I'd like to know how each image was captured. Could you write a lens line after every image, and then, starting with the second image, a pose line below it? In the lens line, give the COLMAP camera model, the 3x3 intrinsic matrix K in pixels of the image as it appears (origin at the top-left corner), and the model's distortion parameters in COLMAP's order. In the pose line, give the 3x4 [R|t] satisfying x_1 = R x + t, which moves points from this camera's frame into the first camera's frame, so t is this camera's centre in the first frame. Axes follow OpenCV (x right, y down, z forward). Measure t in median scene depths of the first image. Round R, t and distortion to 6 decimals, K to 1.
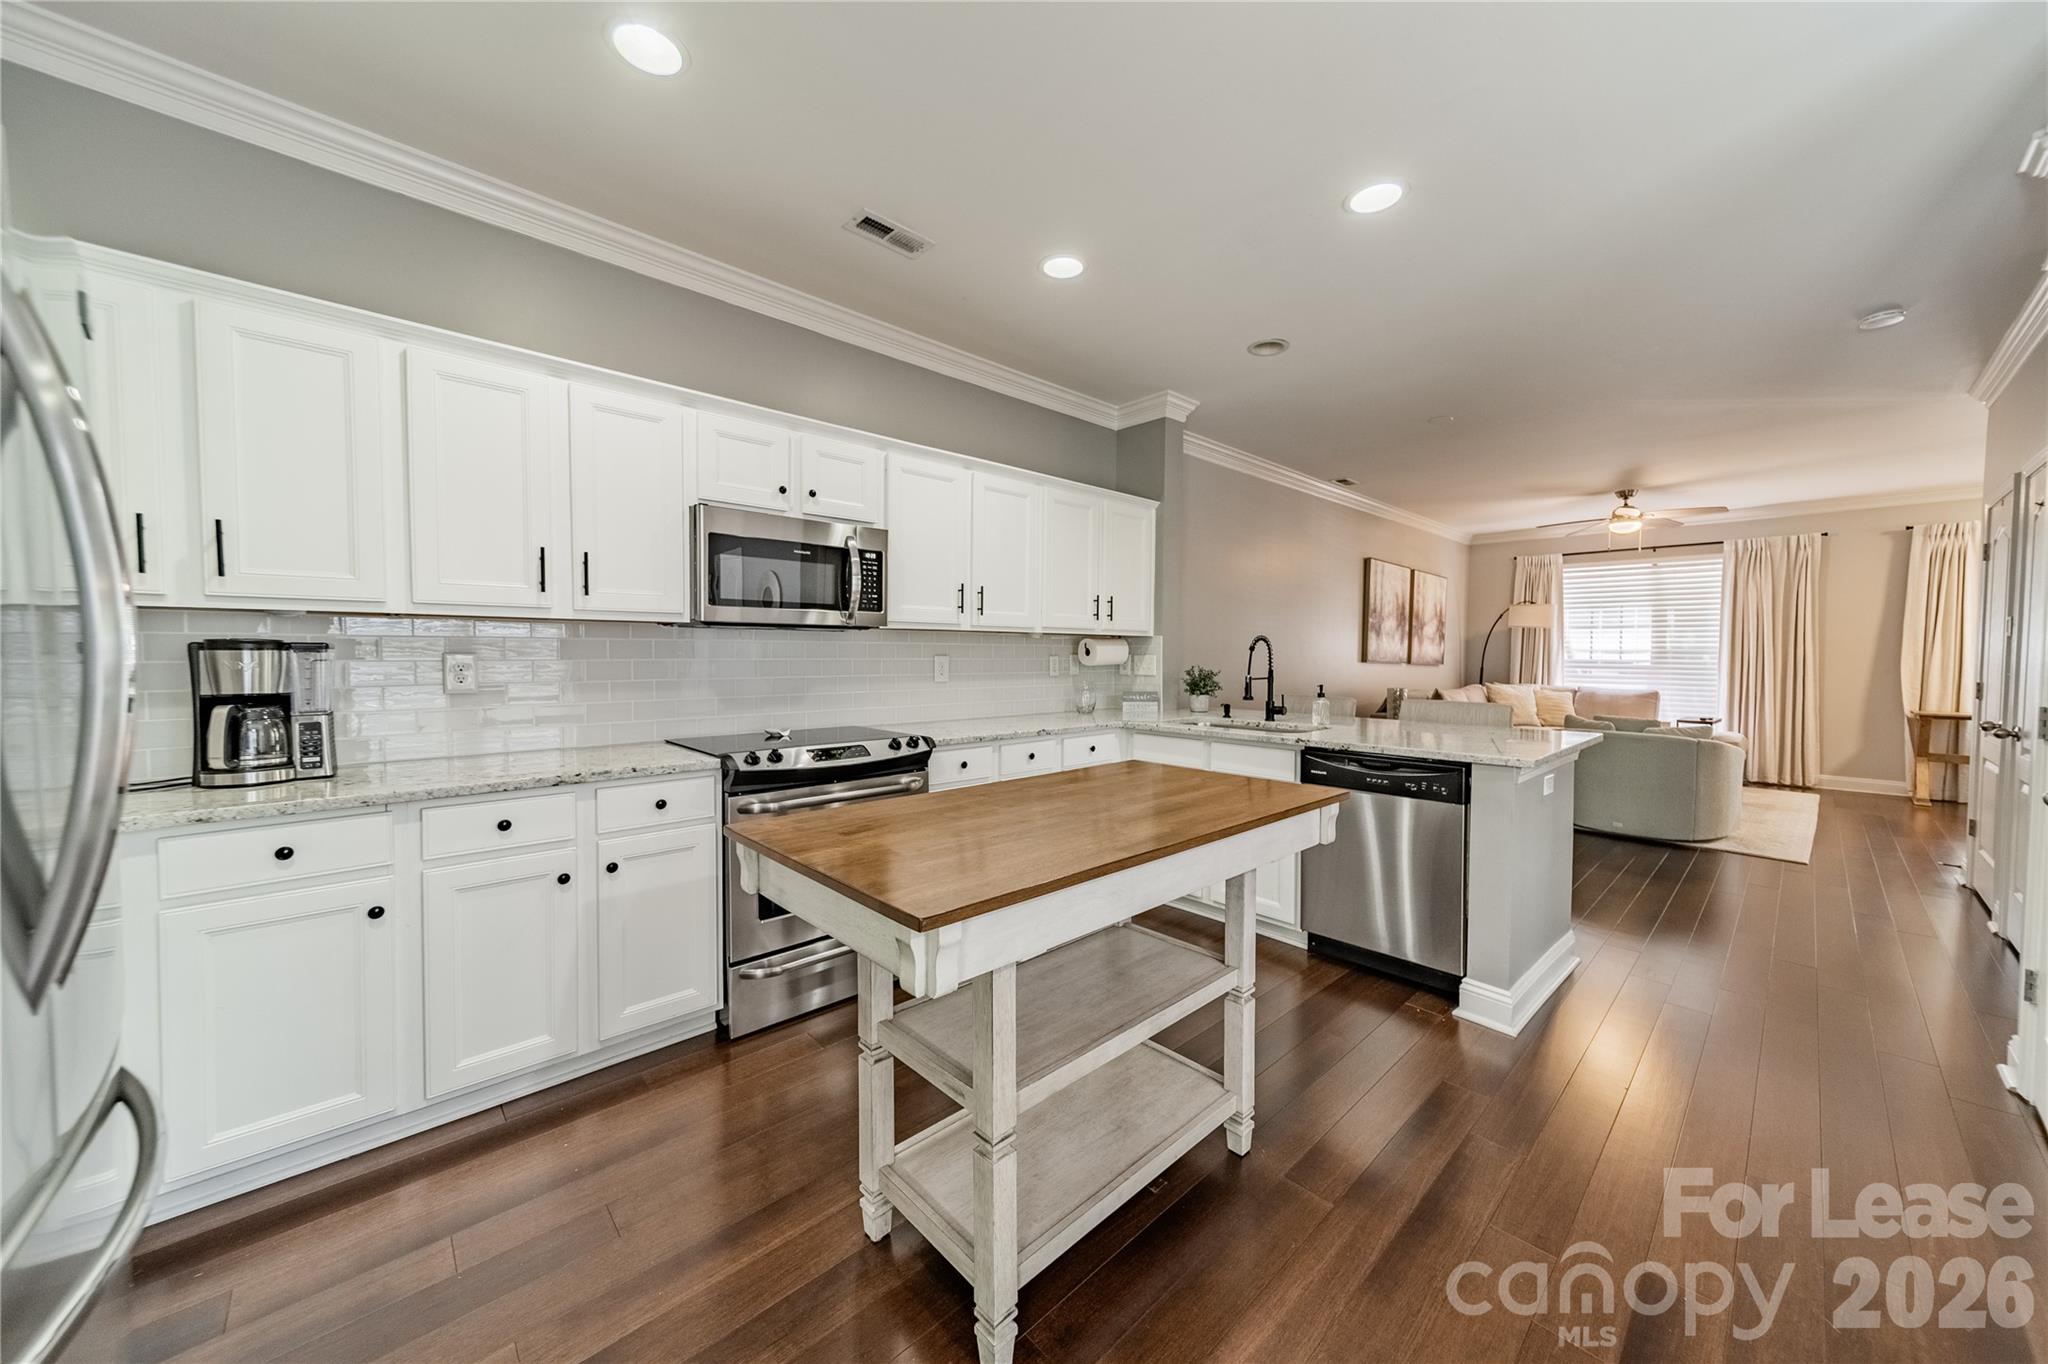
lens RADIAL K [[725.5, 0, 1029.9], [0, 725.5, 671.1], [0, 0, 1]] dist [0.011282, 0.000177]
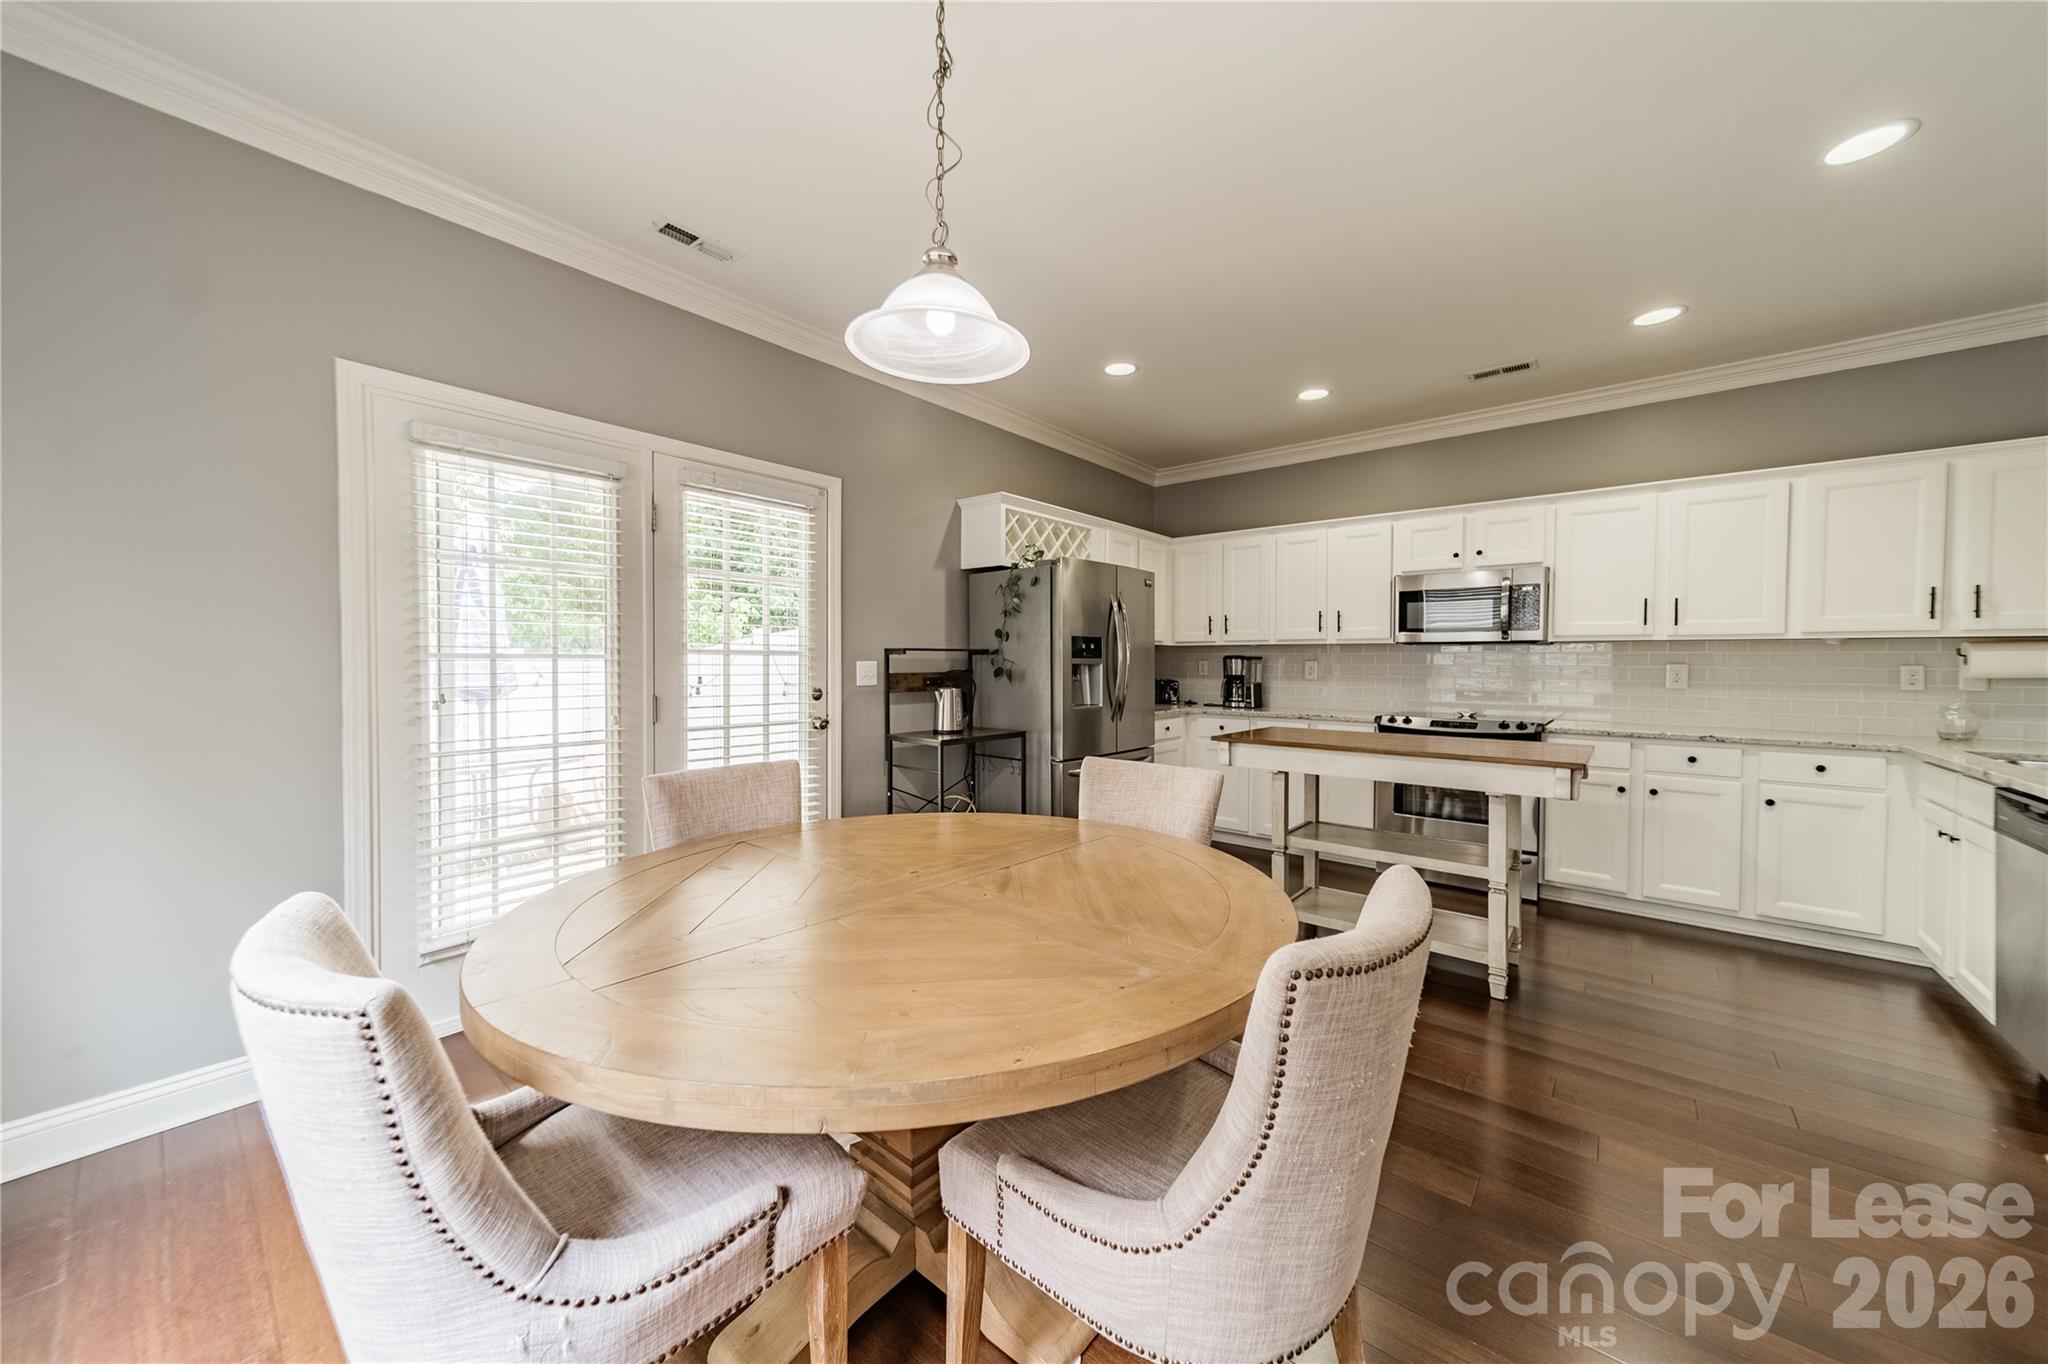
lens RADIAL K [[725.5, 0, 1029.9], [0, 725.5, 671.1], [0, 0, 1]] dist [0.011282, 0.000177]
pose [[0.131302, 0.008547, -0.991306, 1.541394], [-0.032166, 0.999473, 0.004356, 0.028279], [0.990820, 0.031315, 0.131508, -0.134431]]
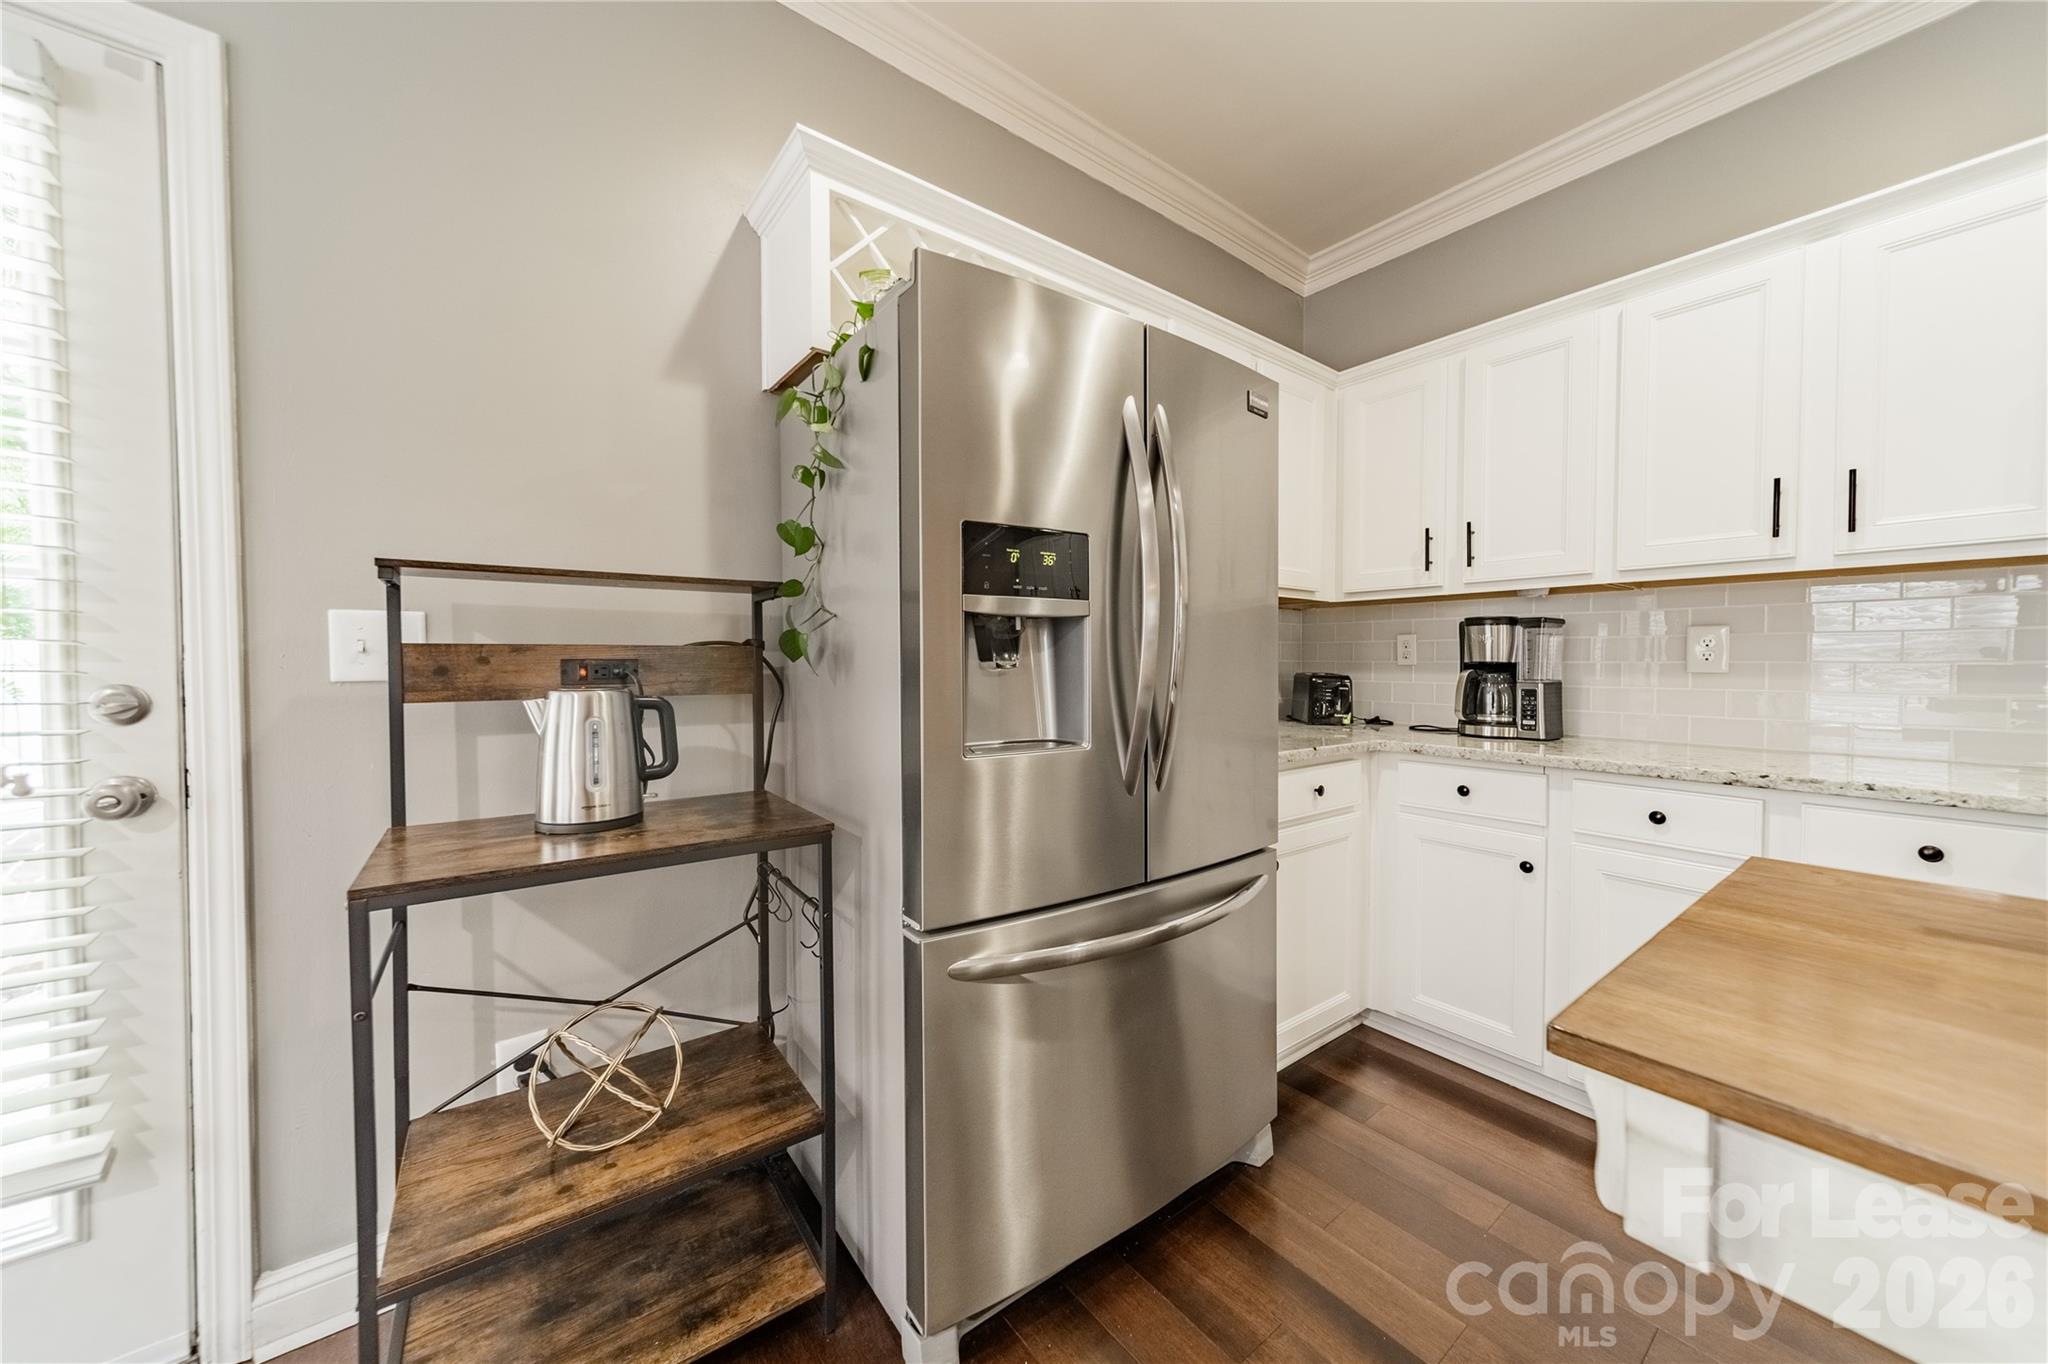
lens RADIAL K [[725.5, 0, 1029.9], [0, 725.5, 671.1], [0, 0, 1]] dist [0.011282, 0.000177]
pose [[-0.092425, 0.010425, -0.995665, 0.195285], [-0.031417, 0.999417, 0.013381, 0.052480], [0.995224, 0.032518, -0.092043, 0.348842]]
